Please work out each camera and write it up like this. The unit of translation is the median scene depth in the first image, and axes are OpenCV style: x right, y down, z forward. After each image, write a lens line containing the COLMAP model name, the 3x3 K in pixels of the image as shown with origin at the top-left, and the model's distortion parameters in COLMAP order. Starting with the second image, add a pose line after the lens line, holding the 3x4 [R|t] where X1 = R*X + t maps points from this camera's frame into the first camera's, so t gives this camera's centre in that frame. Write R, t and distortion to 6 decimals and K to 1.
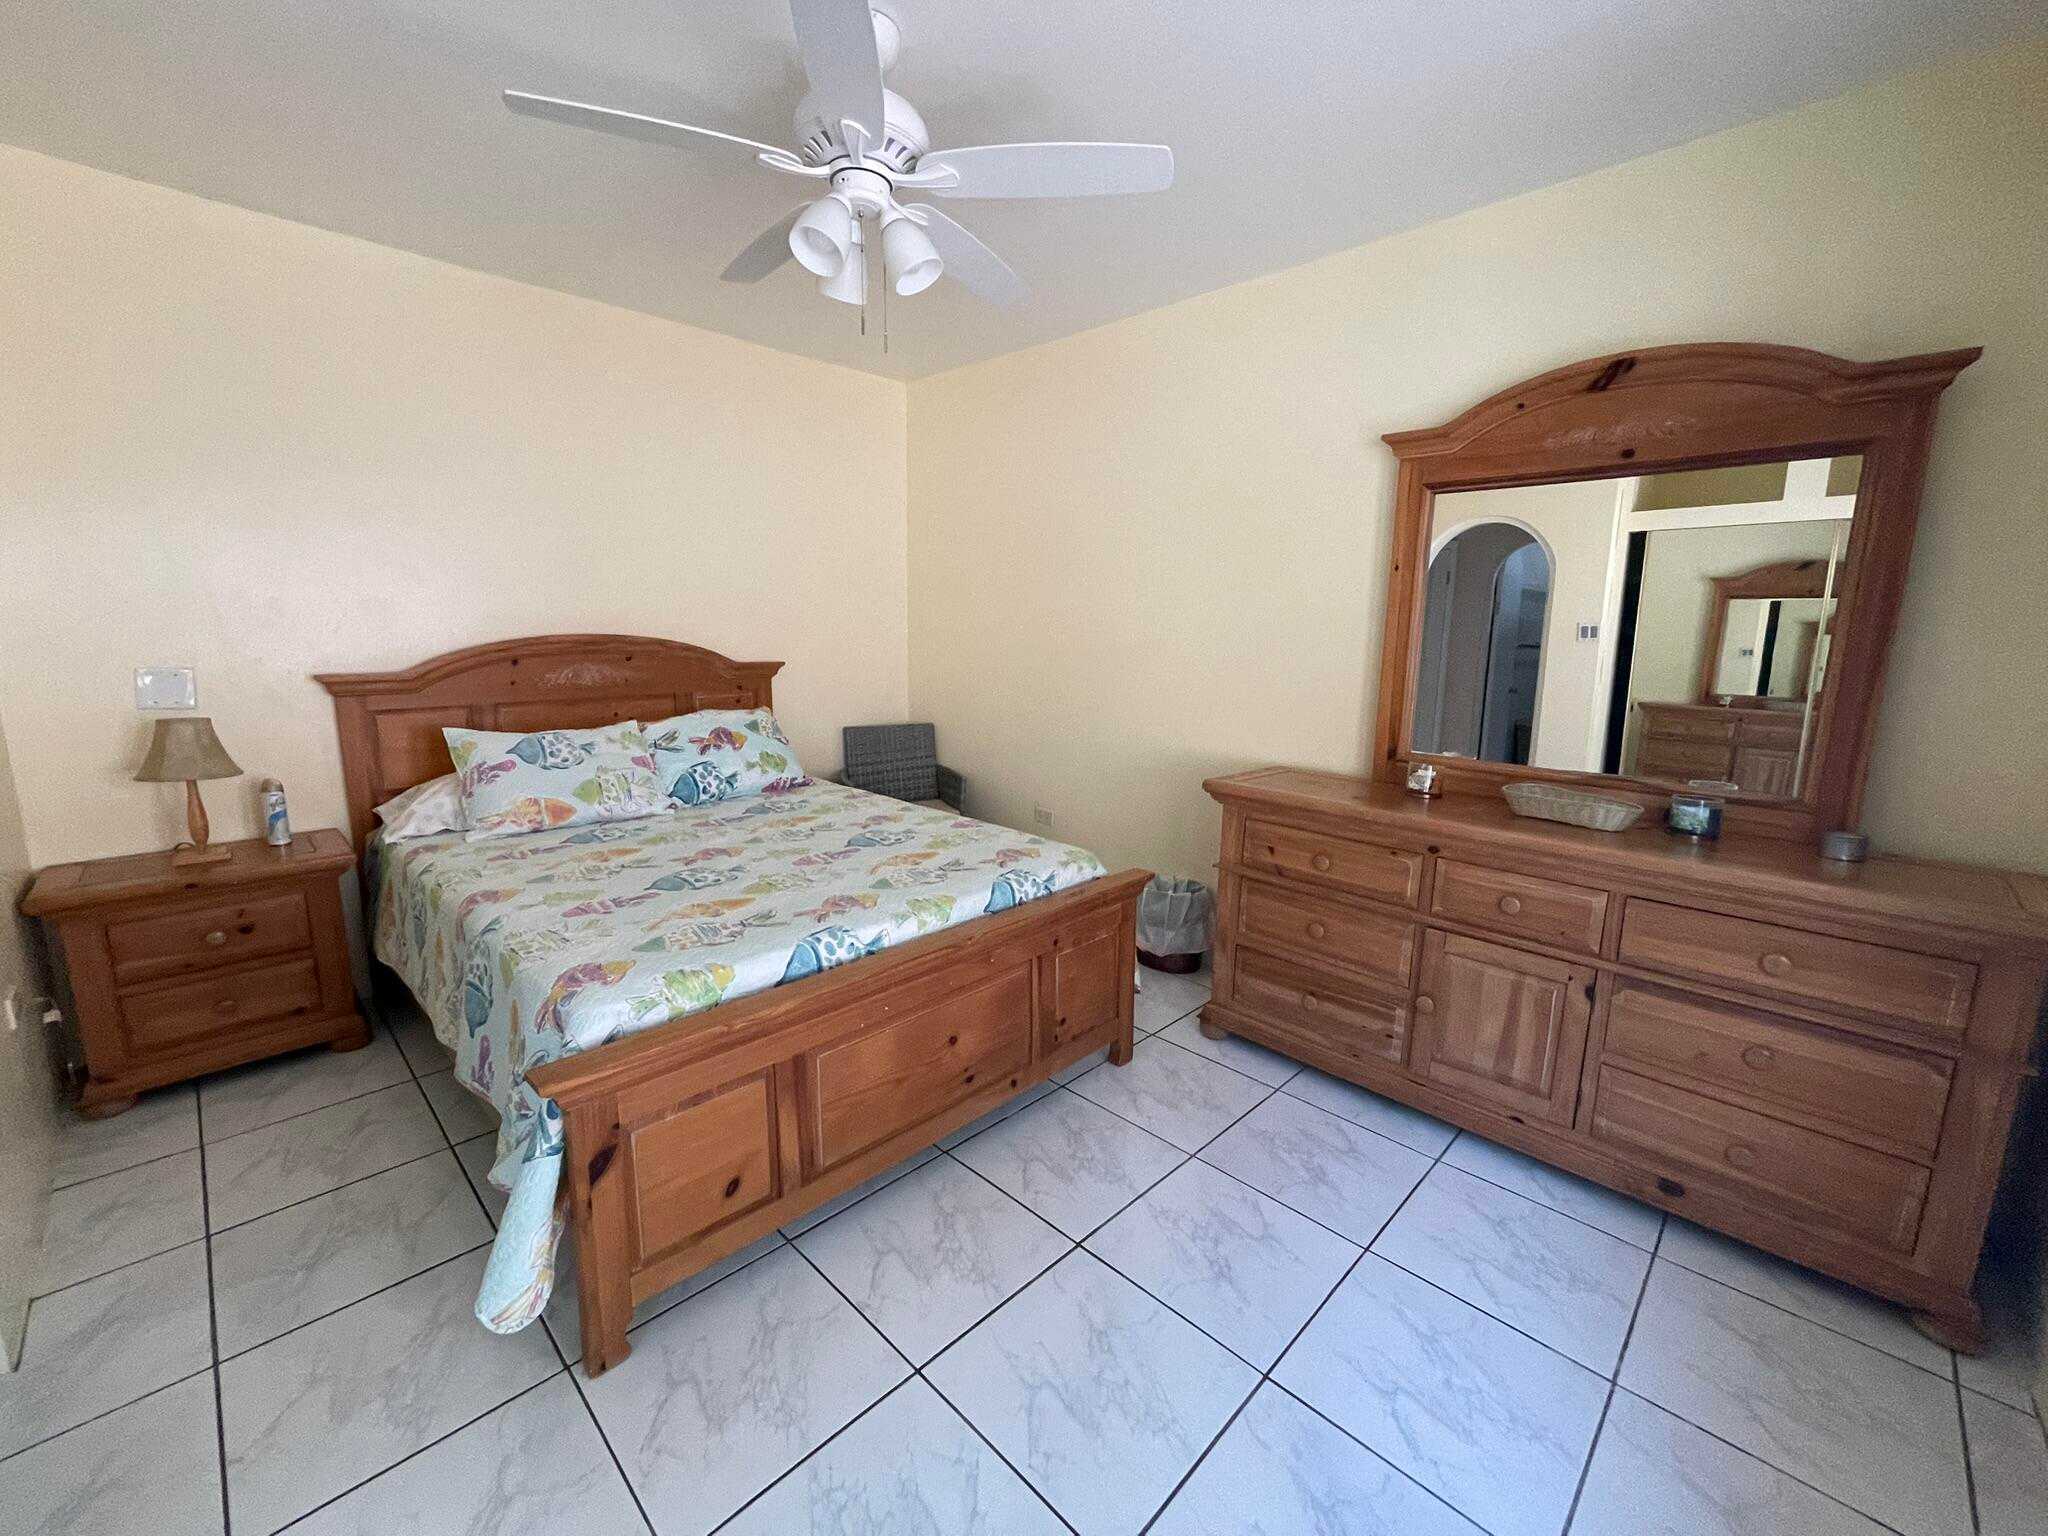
lens RADIAL K [[830.7, 0, 1023.2], [0, 830.7, 759.5], [0, 0, 1]] dist [-0.002127, 0.000700]
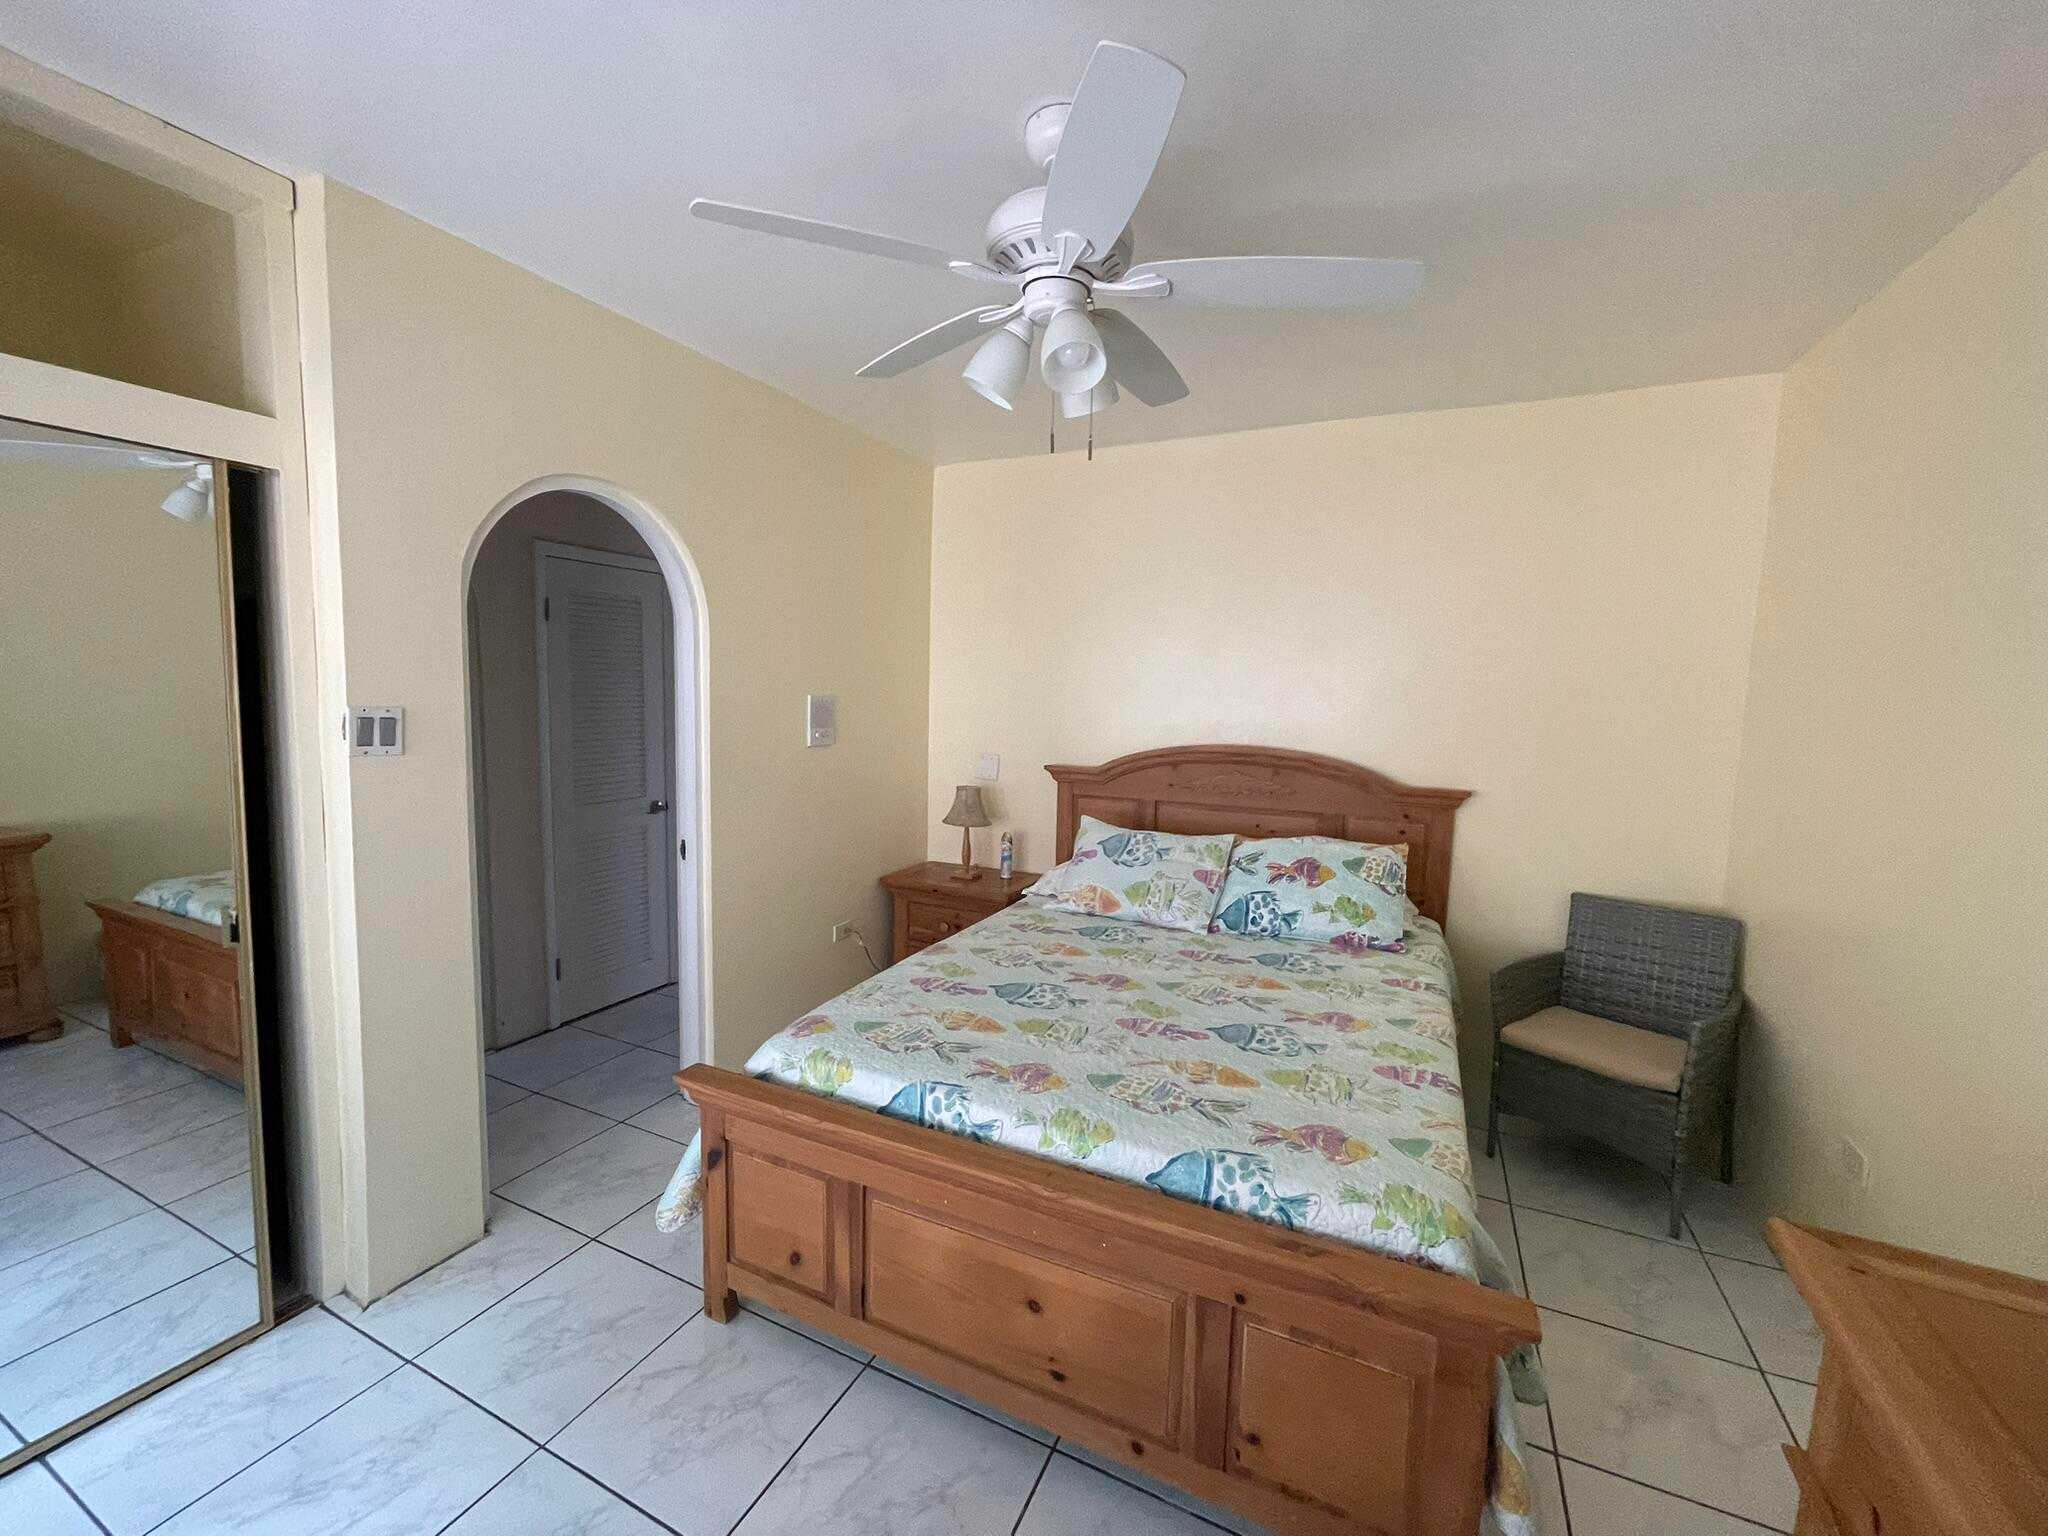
lens RADIAL K [[830.7, 0, 1019.5], [0, 830.7, 780.1], [0, 0, 1]] dist [-0.002127, 0.000700]
pose [[0.325679, 0.101930, -0.939970, 0.508377], [-0.172875, 0.983832, 0.046789, -0.153595], [0.929541, 0.147259, 0.338035, 0.565902]]
